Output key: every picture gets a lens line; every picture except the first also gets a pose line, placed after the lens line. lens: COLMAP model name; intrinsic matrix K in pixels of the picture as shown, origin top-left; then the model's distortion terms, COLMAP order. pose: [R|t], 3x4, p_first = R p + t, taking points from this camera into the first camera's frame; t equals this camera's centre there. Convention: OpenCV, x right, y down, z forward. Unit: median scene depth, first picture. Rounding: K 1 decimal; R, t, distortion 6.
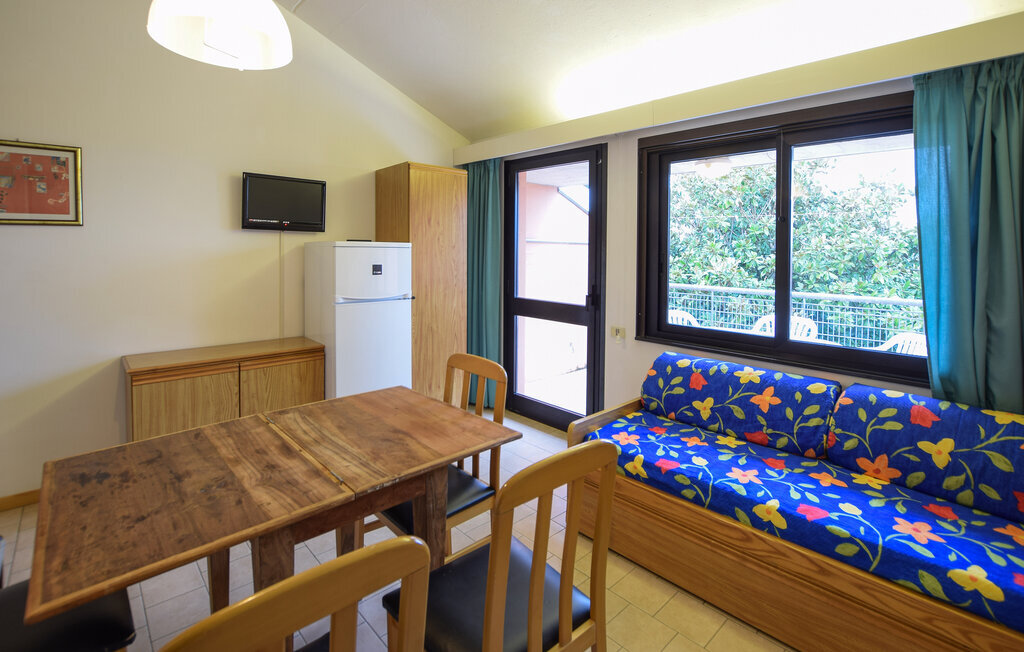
lens RADIAL K [[477.6, 0, 515.8], [0, 477.6, 258.5], [0, 0, 1]] dist [-0.030266, 0.000311]
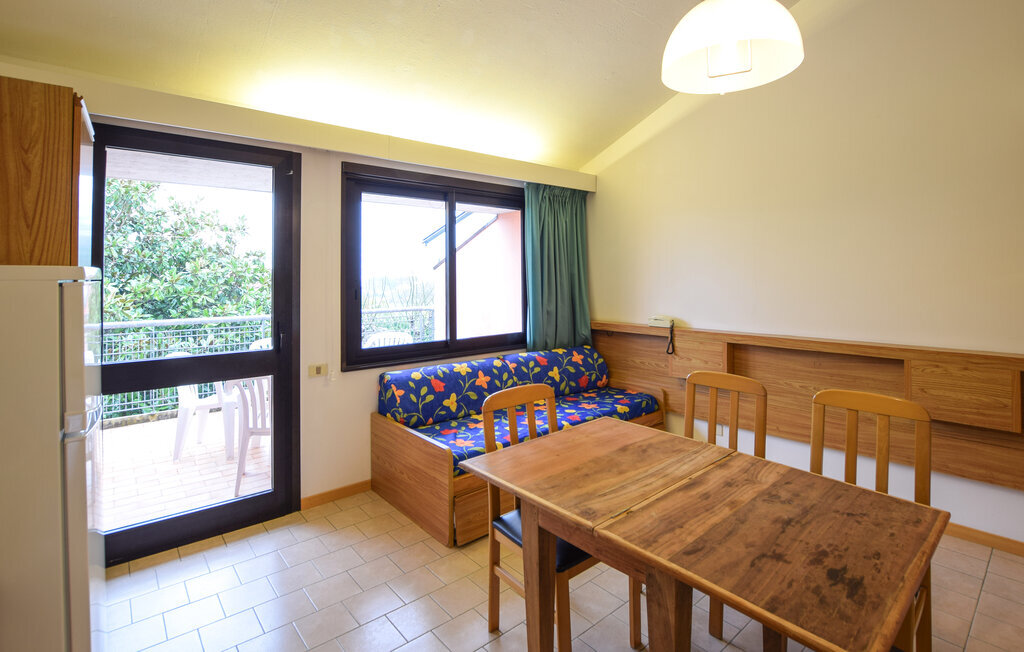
lens RADIAL K [[487.8, 0, 520.0], [0, 487.8, 268.5], [0, 0, 1]] dist [-0.028547, 0.000236]
pose [[0.045040, -0.000517, 0.998985, -0.882576], [0.023971, 0.999713, -0.000563, -0.034003], [-0.998698, 0.023972, 0.045040, 0.759724]]
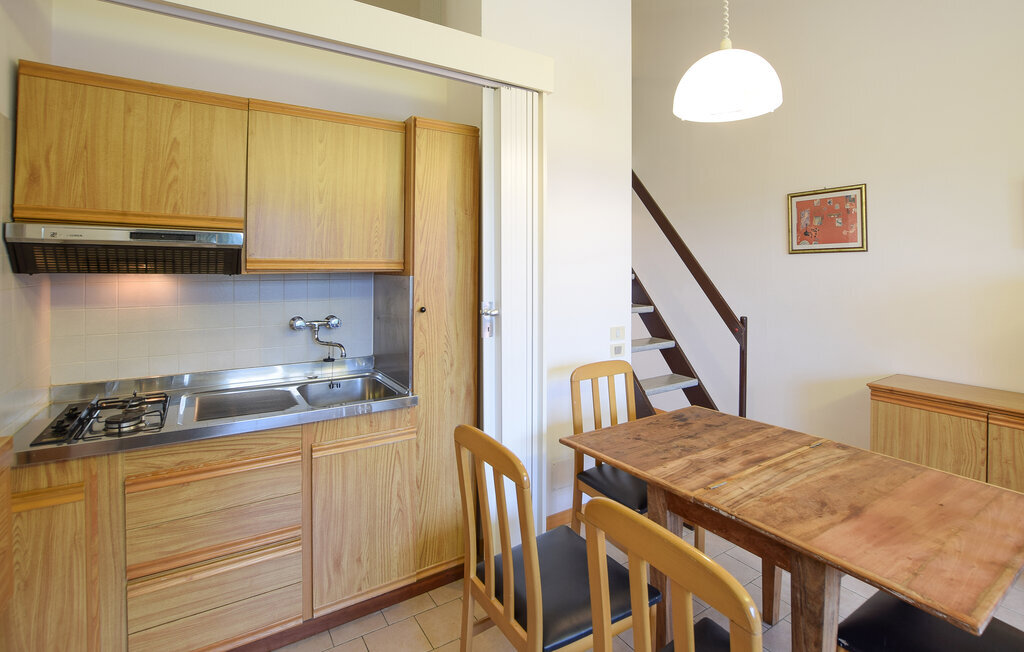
lens RADIAL K [[487.8, 0, 520.0], [0, 487.8, 268.5], [0, 0, 1]] dist [-0.028547, 0.000236]
pose [[-0.179128, -0.001238, -0.983825, 0.398045], [-0.025107, 0.999679, 0.003313, -0.010883], [0.983505, 0.025295, -0.179102, 0.381663]]
